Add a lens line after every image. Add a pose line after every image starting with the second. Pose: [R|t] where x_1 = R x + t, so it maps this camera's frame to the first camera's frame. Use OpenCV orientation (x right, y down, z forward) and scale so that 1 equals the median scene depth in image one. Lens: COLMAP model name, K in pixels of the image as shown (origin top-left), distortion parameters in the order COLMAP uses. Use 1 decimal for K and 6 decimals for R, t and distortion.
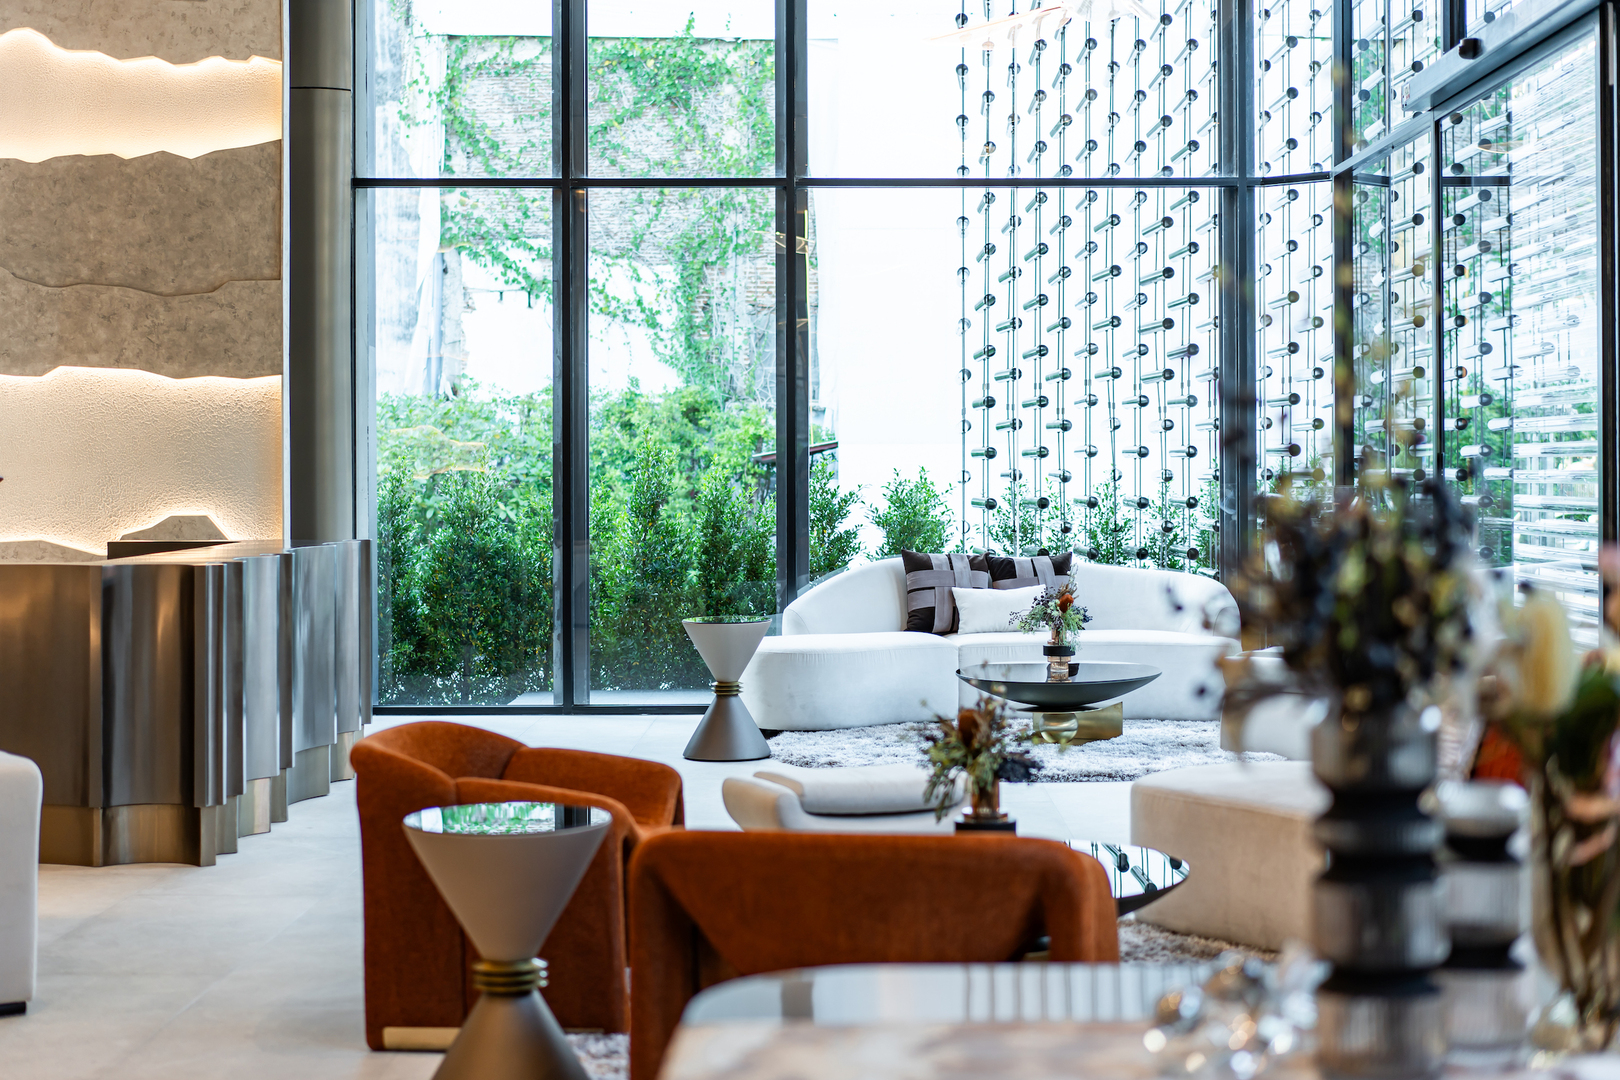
lens RADIAL K [[2492.4, 0, 912.3], [0, 2492.4, 449.4], [0, 0, 1]] dist [-0.011316, 0.000000]
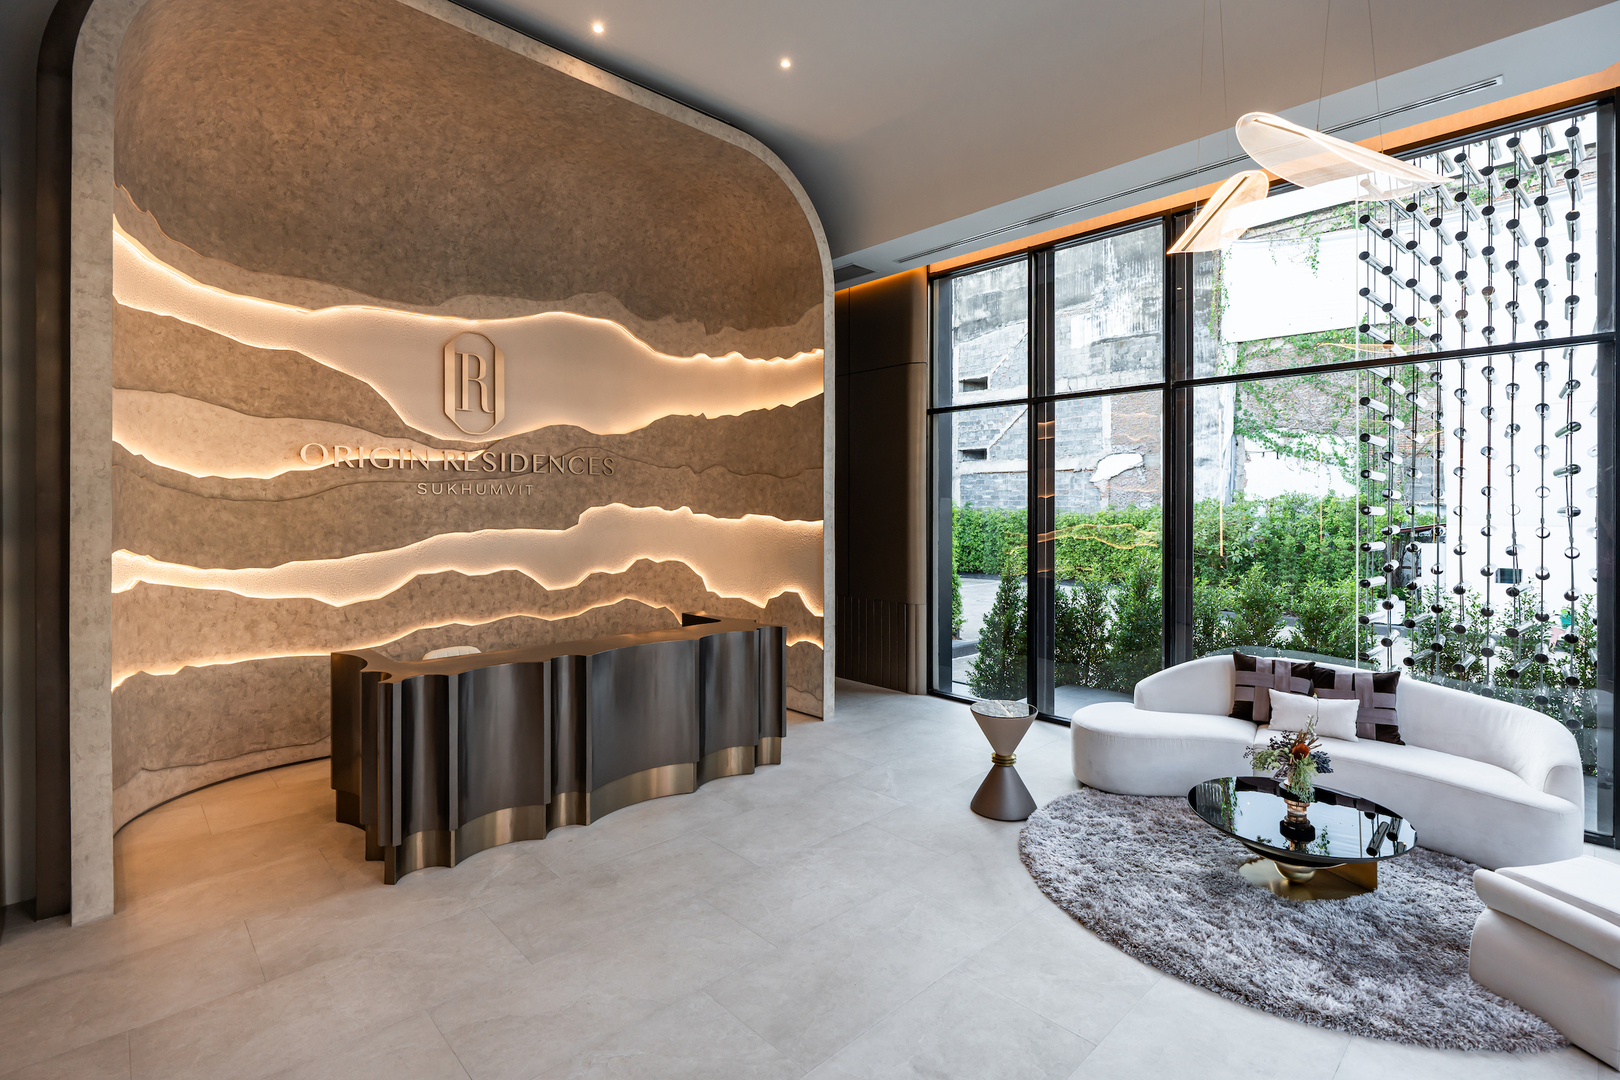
lens RADIAL K [[745.9, 0, 816.9], [0, 745.9, 510.5], [0, 0, 1]] dist [-0.008626, 0.004604]
pose [[0.677652, 0.009693, -0.735319, 0.149629], [-0.002479, 0.999938, 0.010896, -0.042978], [0.735379, -0.005561, 0.677633, 0.620771]]
